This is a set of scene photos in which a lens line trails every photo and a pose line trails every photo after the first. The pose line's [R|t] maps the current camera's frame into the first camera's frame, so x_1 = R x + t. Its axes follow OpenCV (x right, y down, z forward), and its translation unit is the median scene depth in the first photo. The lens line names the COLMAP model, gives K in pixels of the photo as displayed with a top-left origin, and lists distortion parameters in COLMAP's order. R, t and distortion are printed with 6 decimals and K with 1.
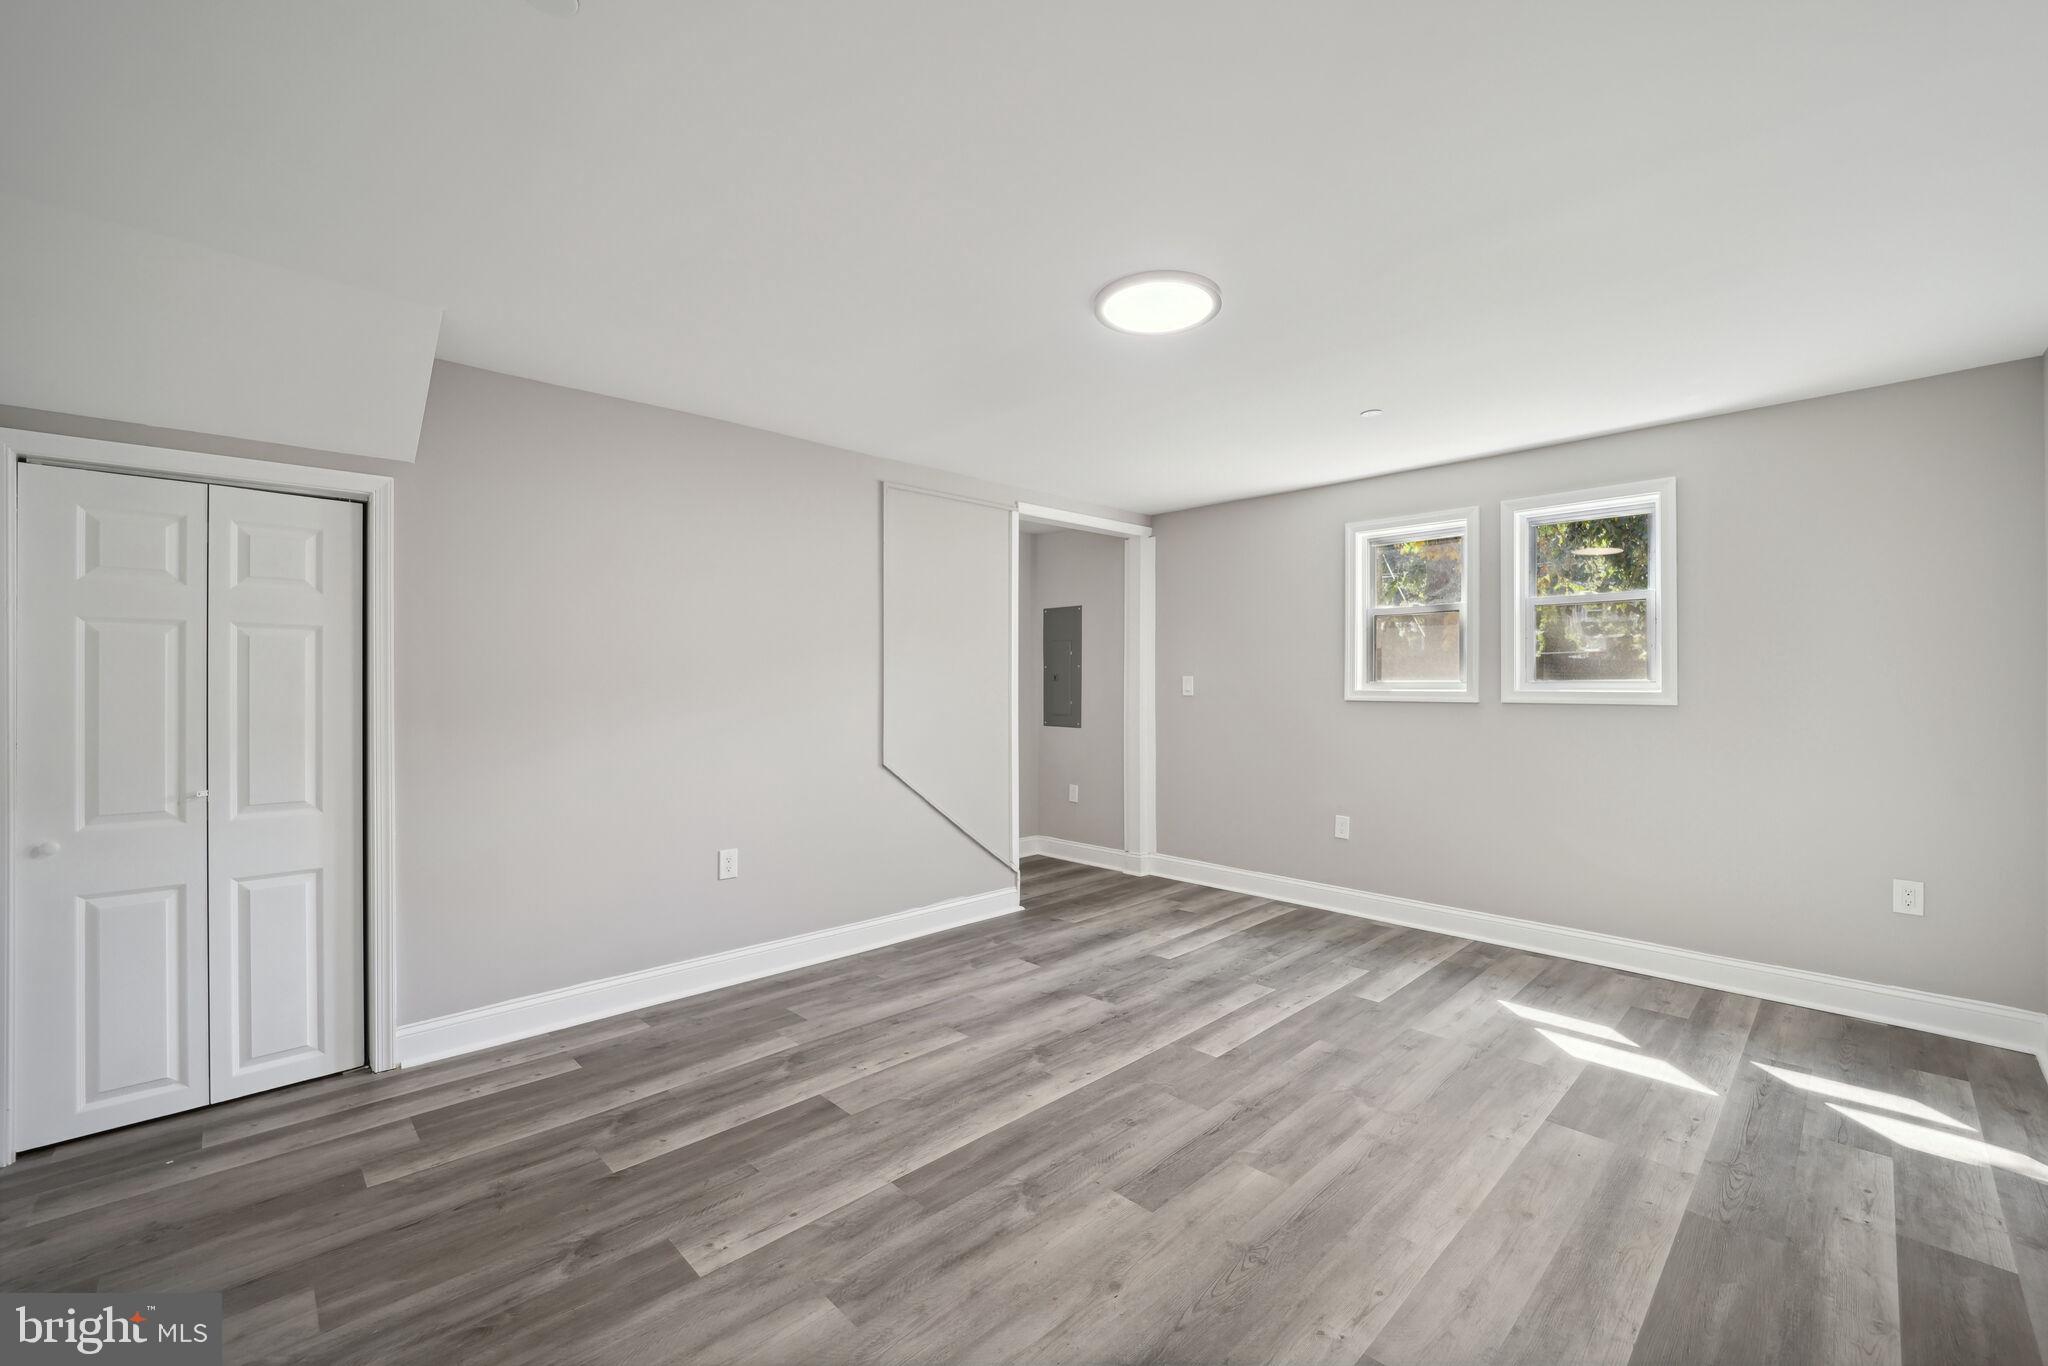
lens RADIAL K [[821.1, 0, 1021.0], [0, 821.1, 682.0], [0, 0, 1]] dist [-0.016636, -0.000346]
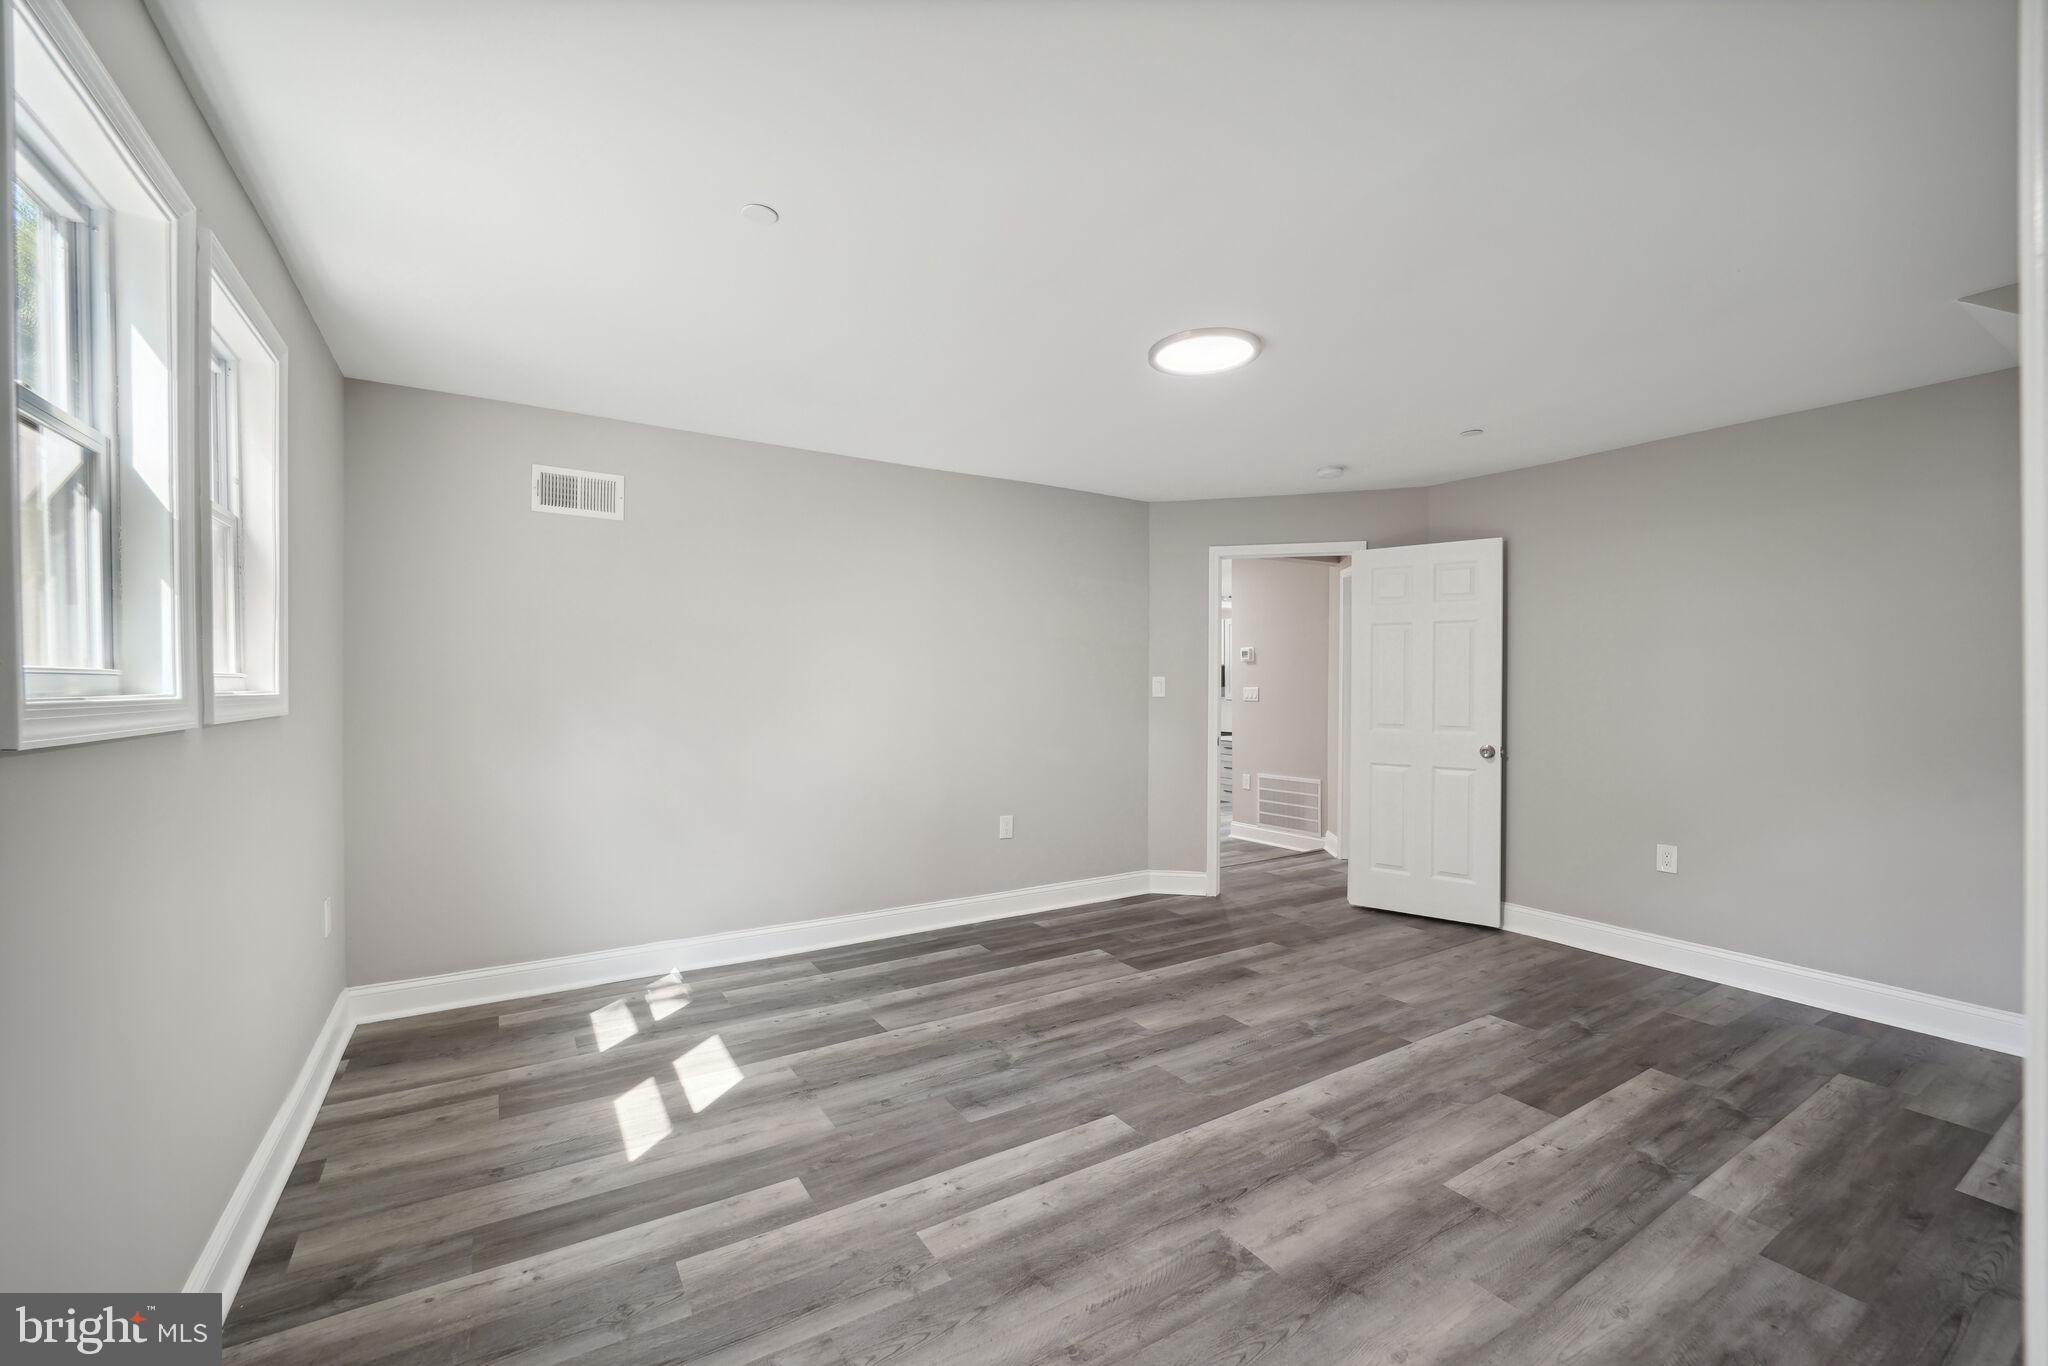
lens RADIAL K [[821.1, 0, 1011.3], [0, 821.1, 686.1], [0, 0, 1]] dist [-0.016636, -0.000346]
pose [[-0.976569, -0.001405, 0.215200, 0.157995], [-0.001848, 0.999997, -0.001859, 0.004913], [-0.215197, -0.002213, -0.976568, 1.863556]]
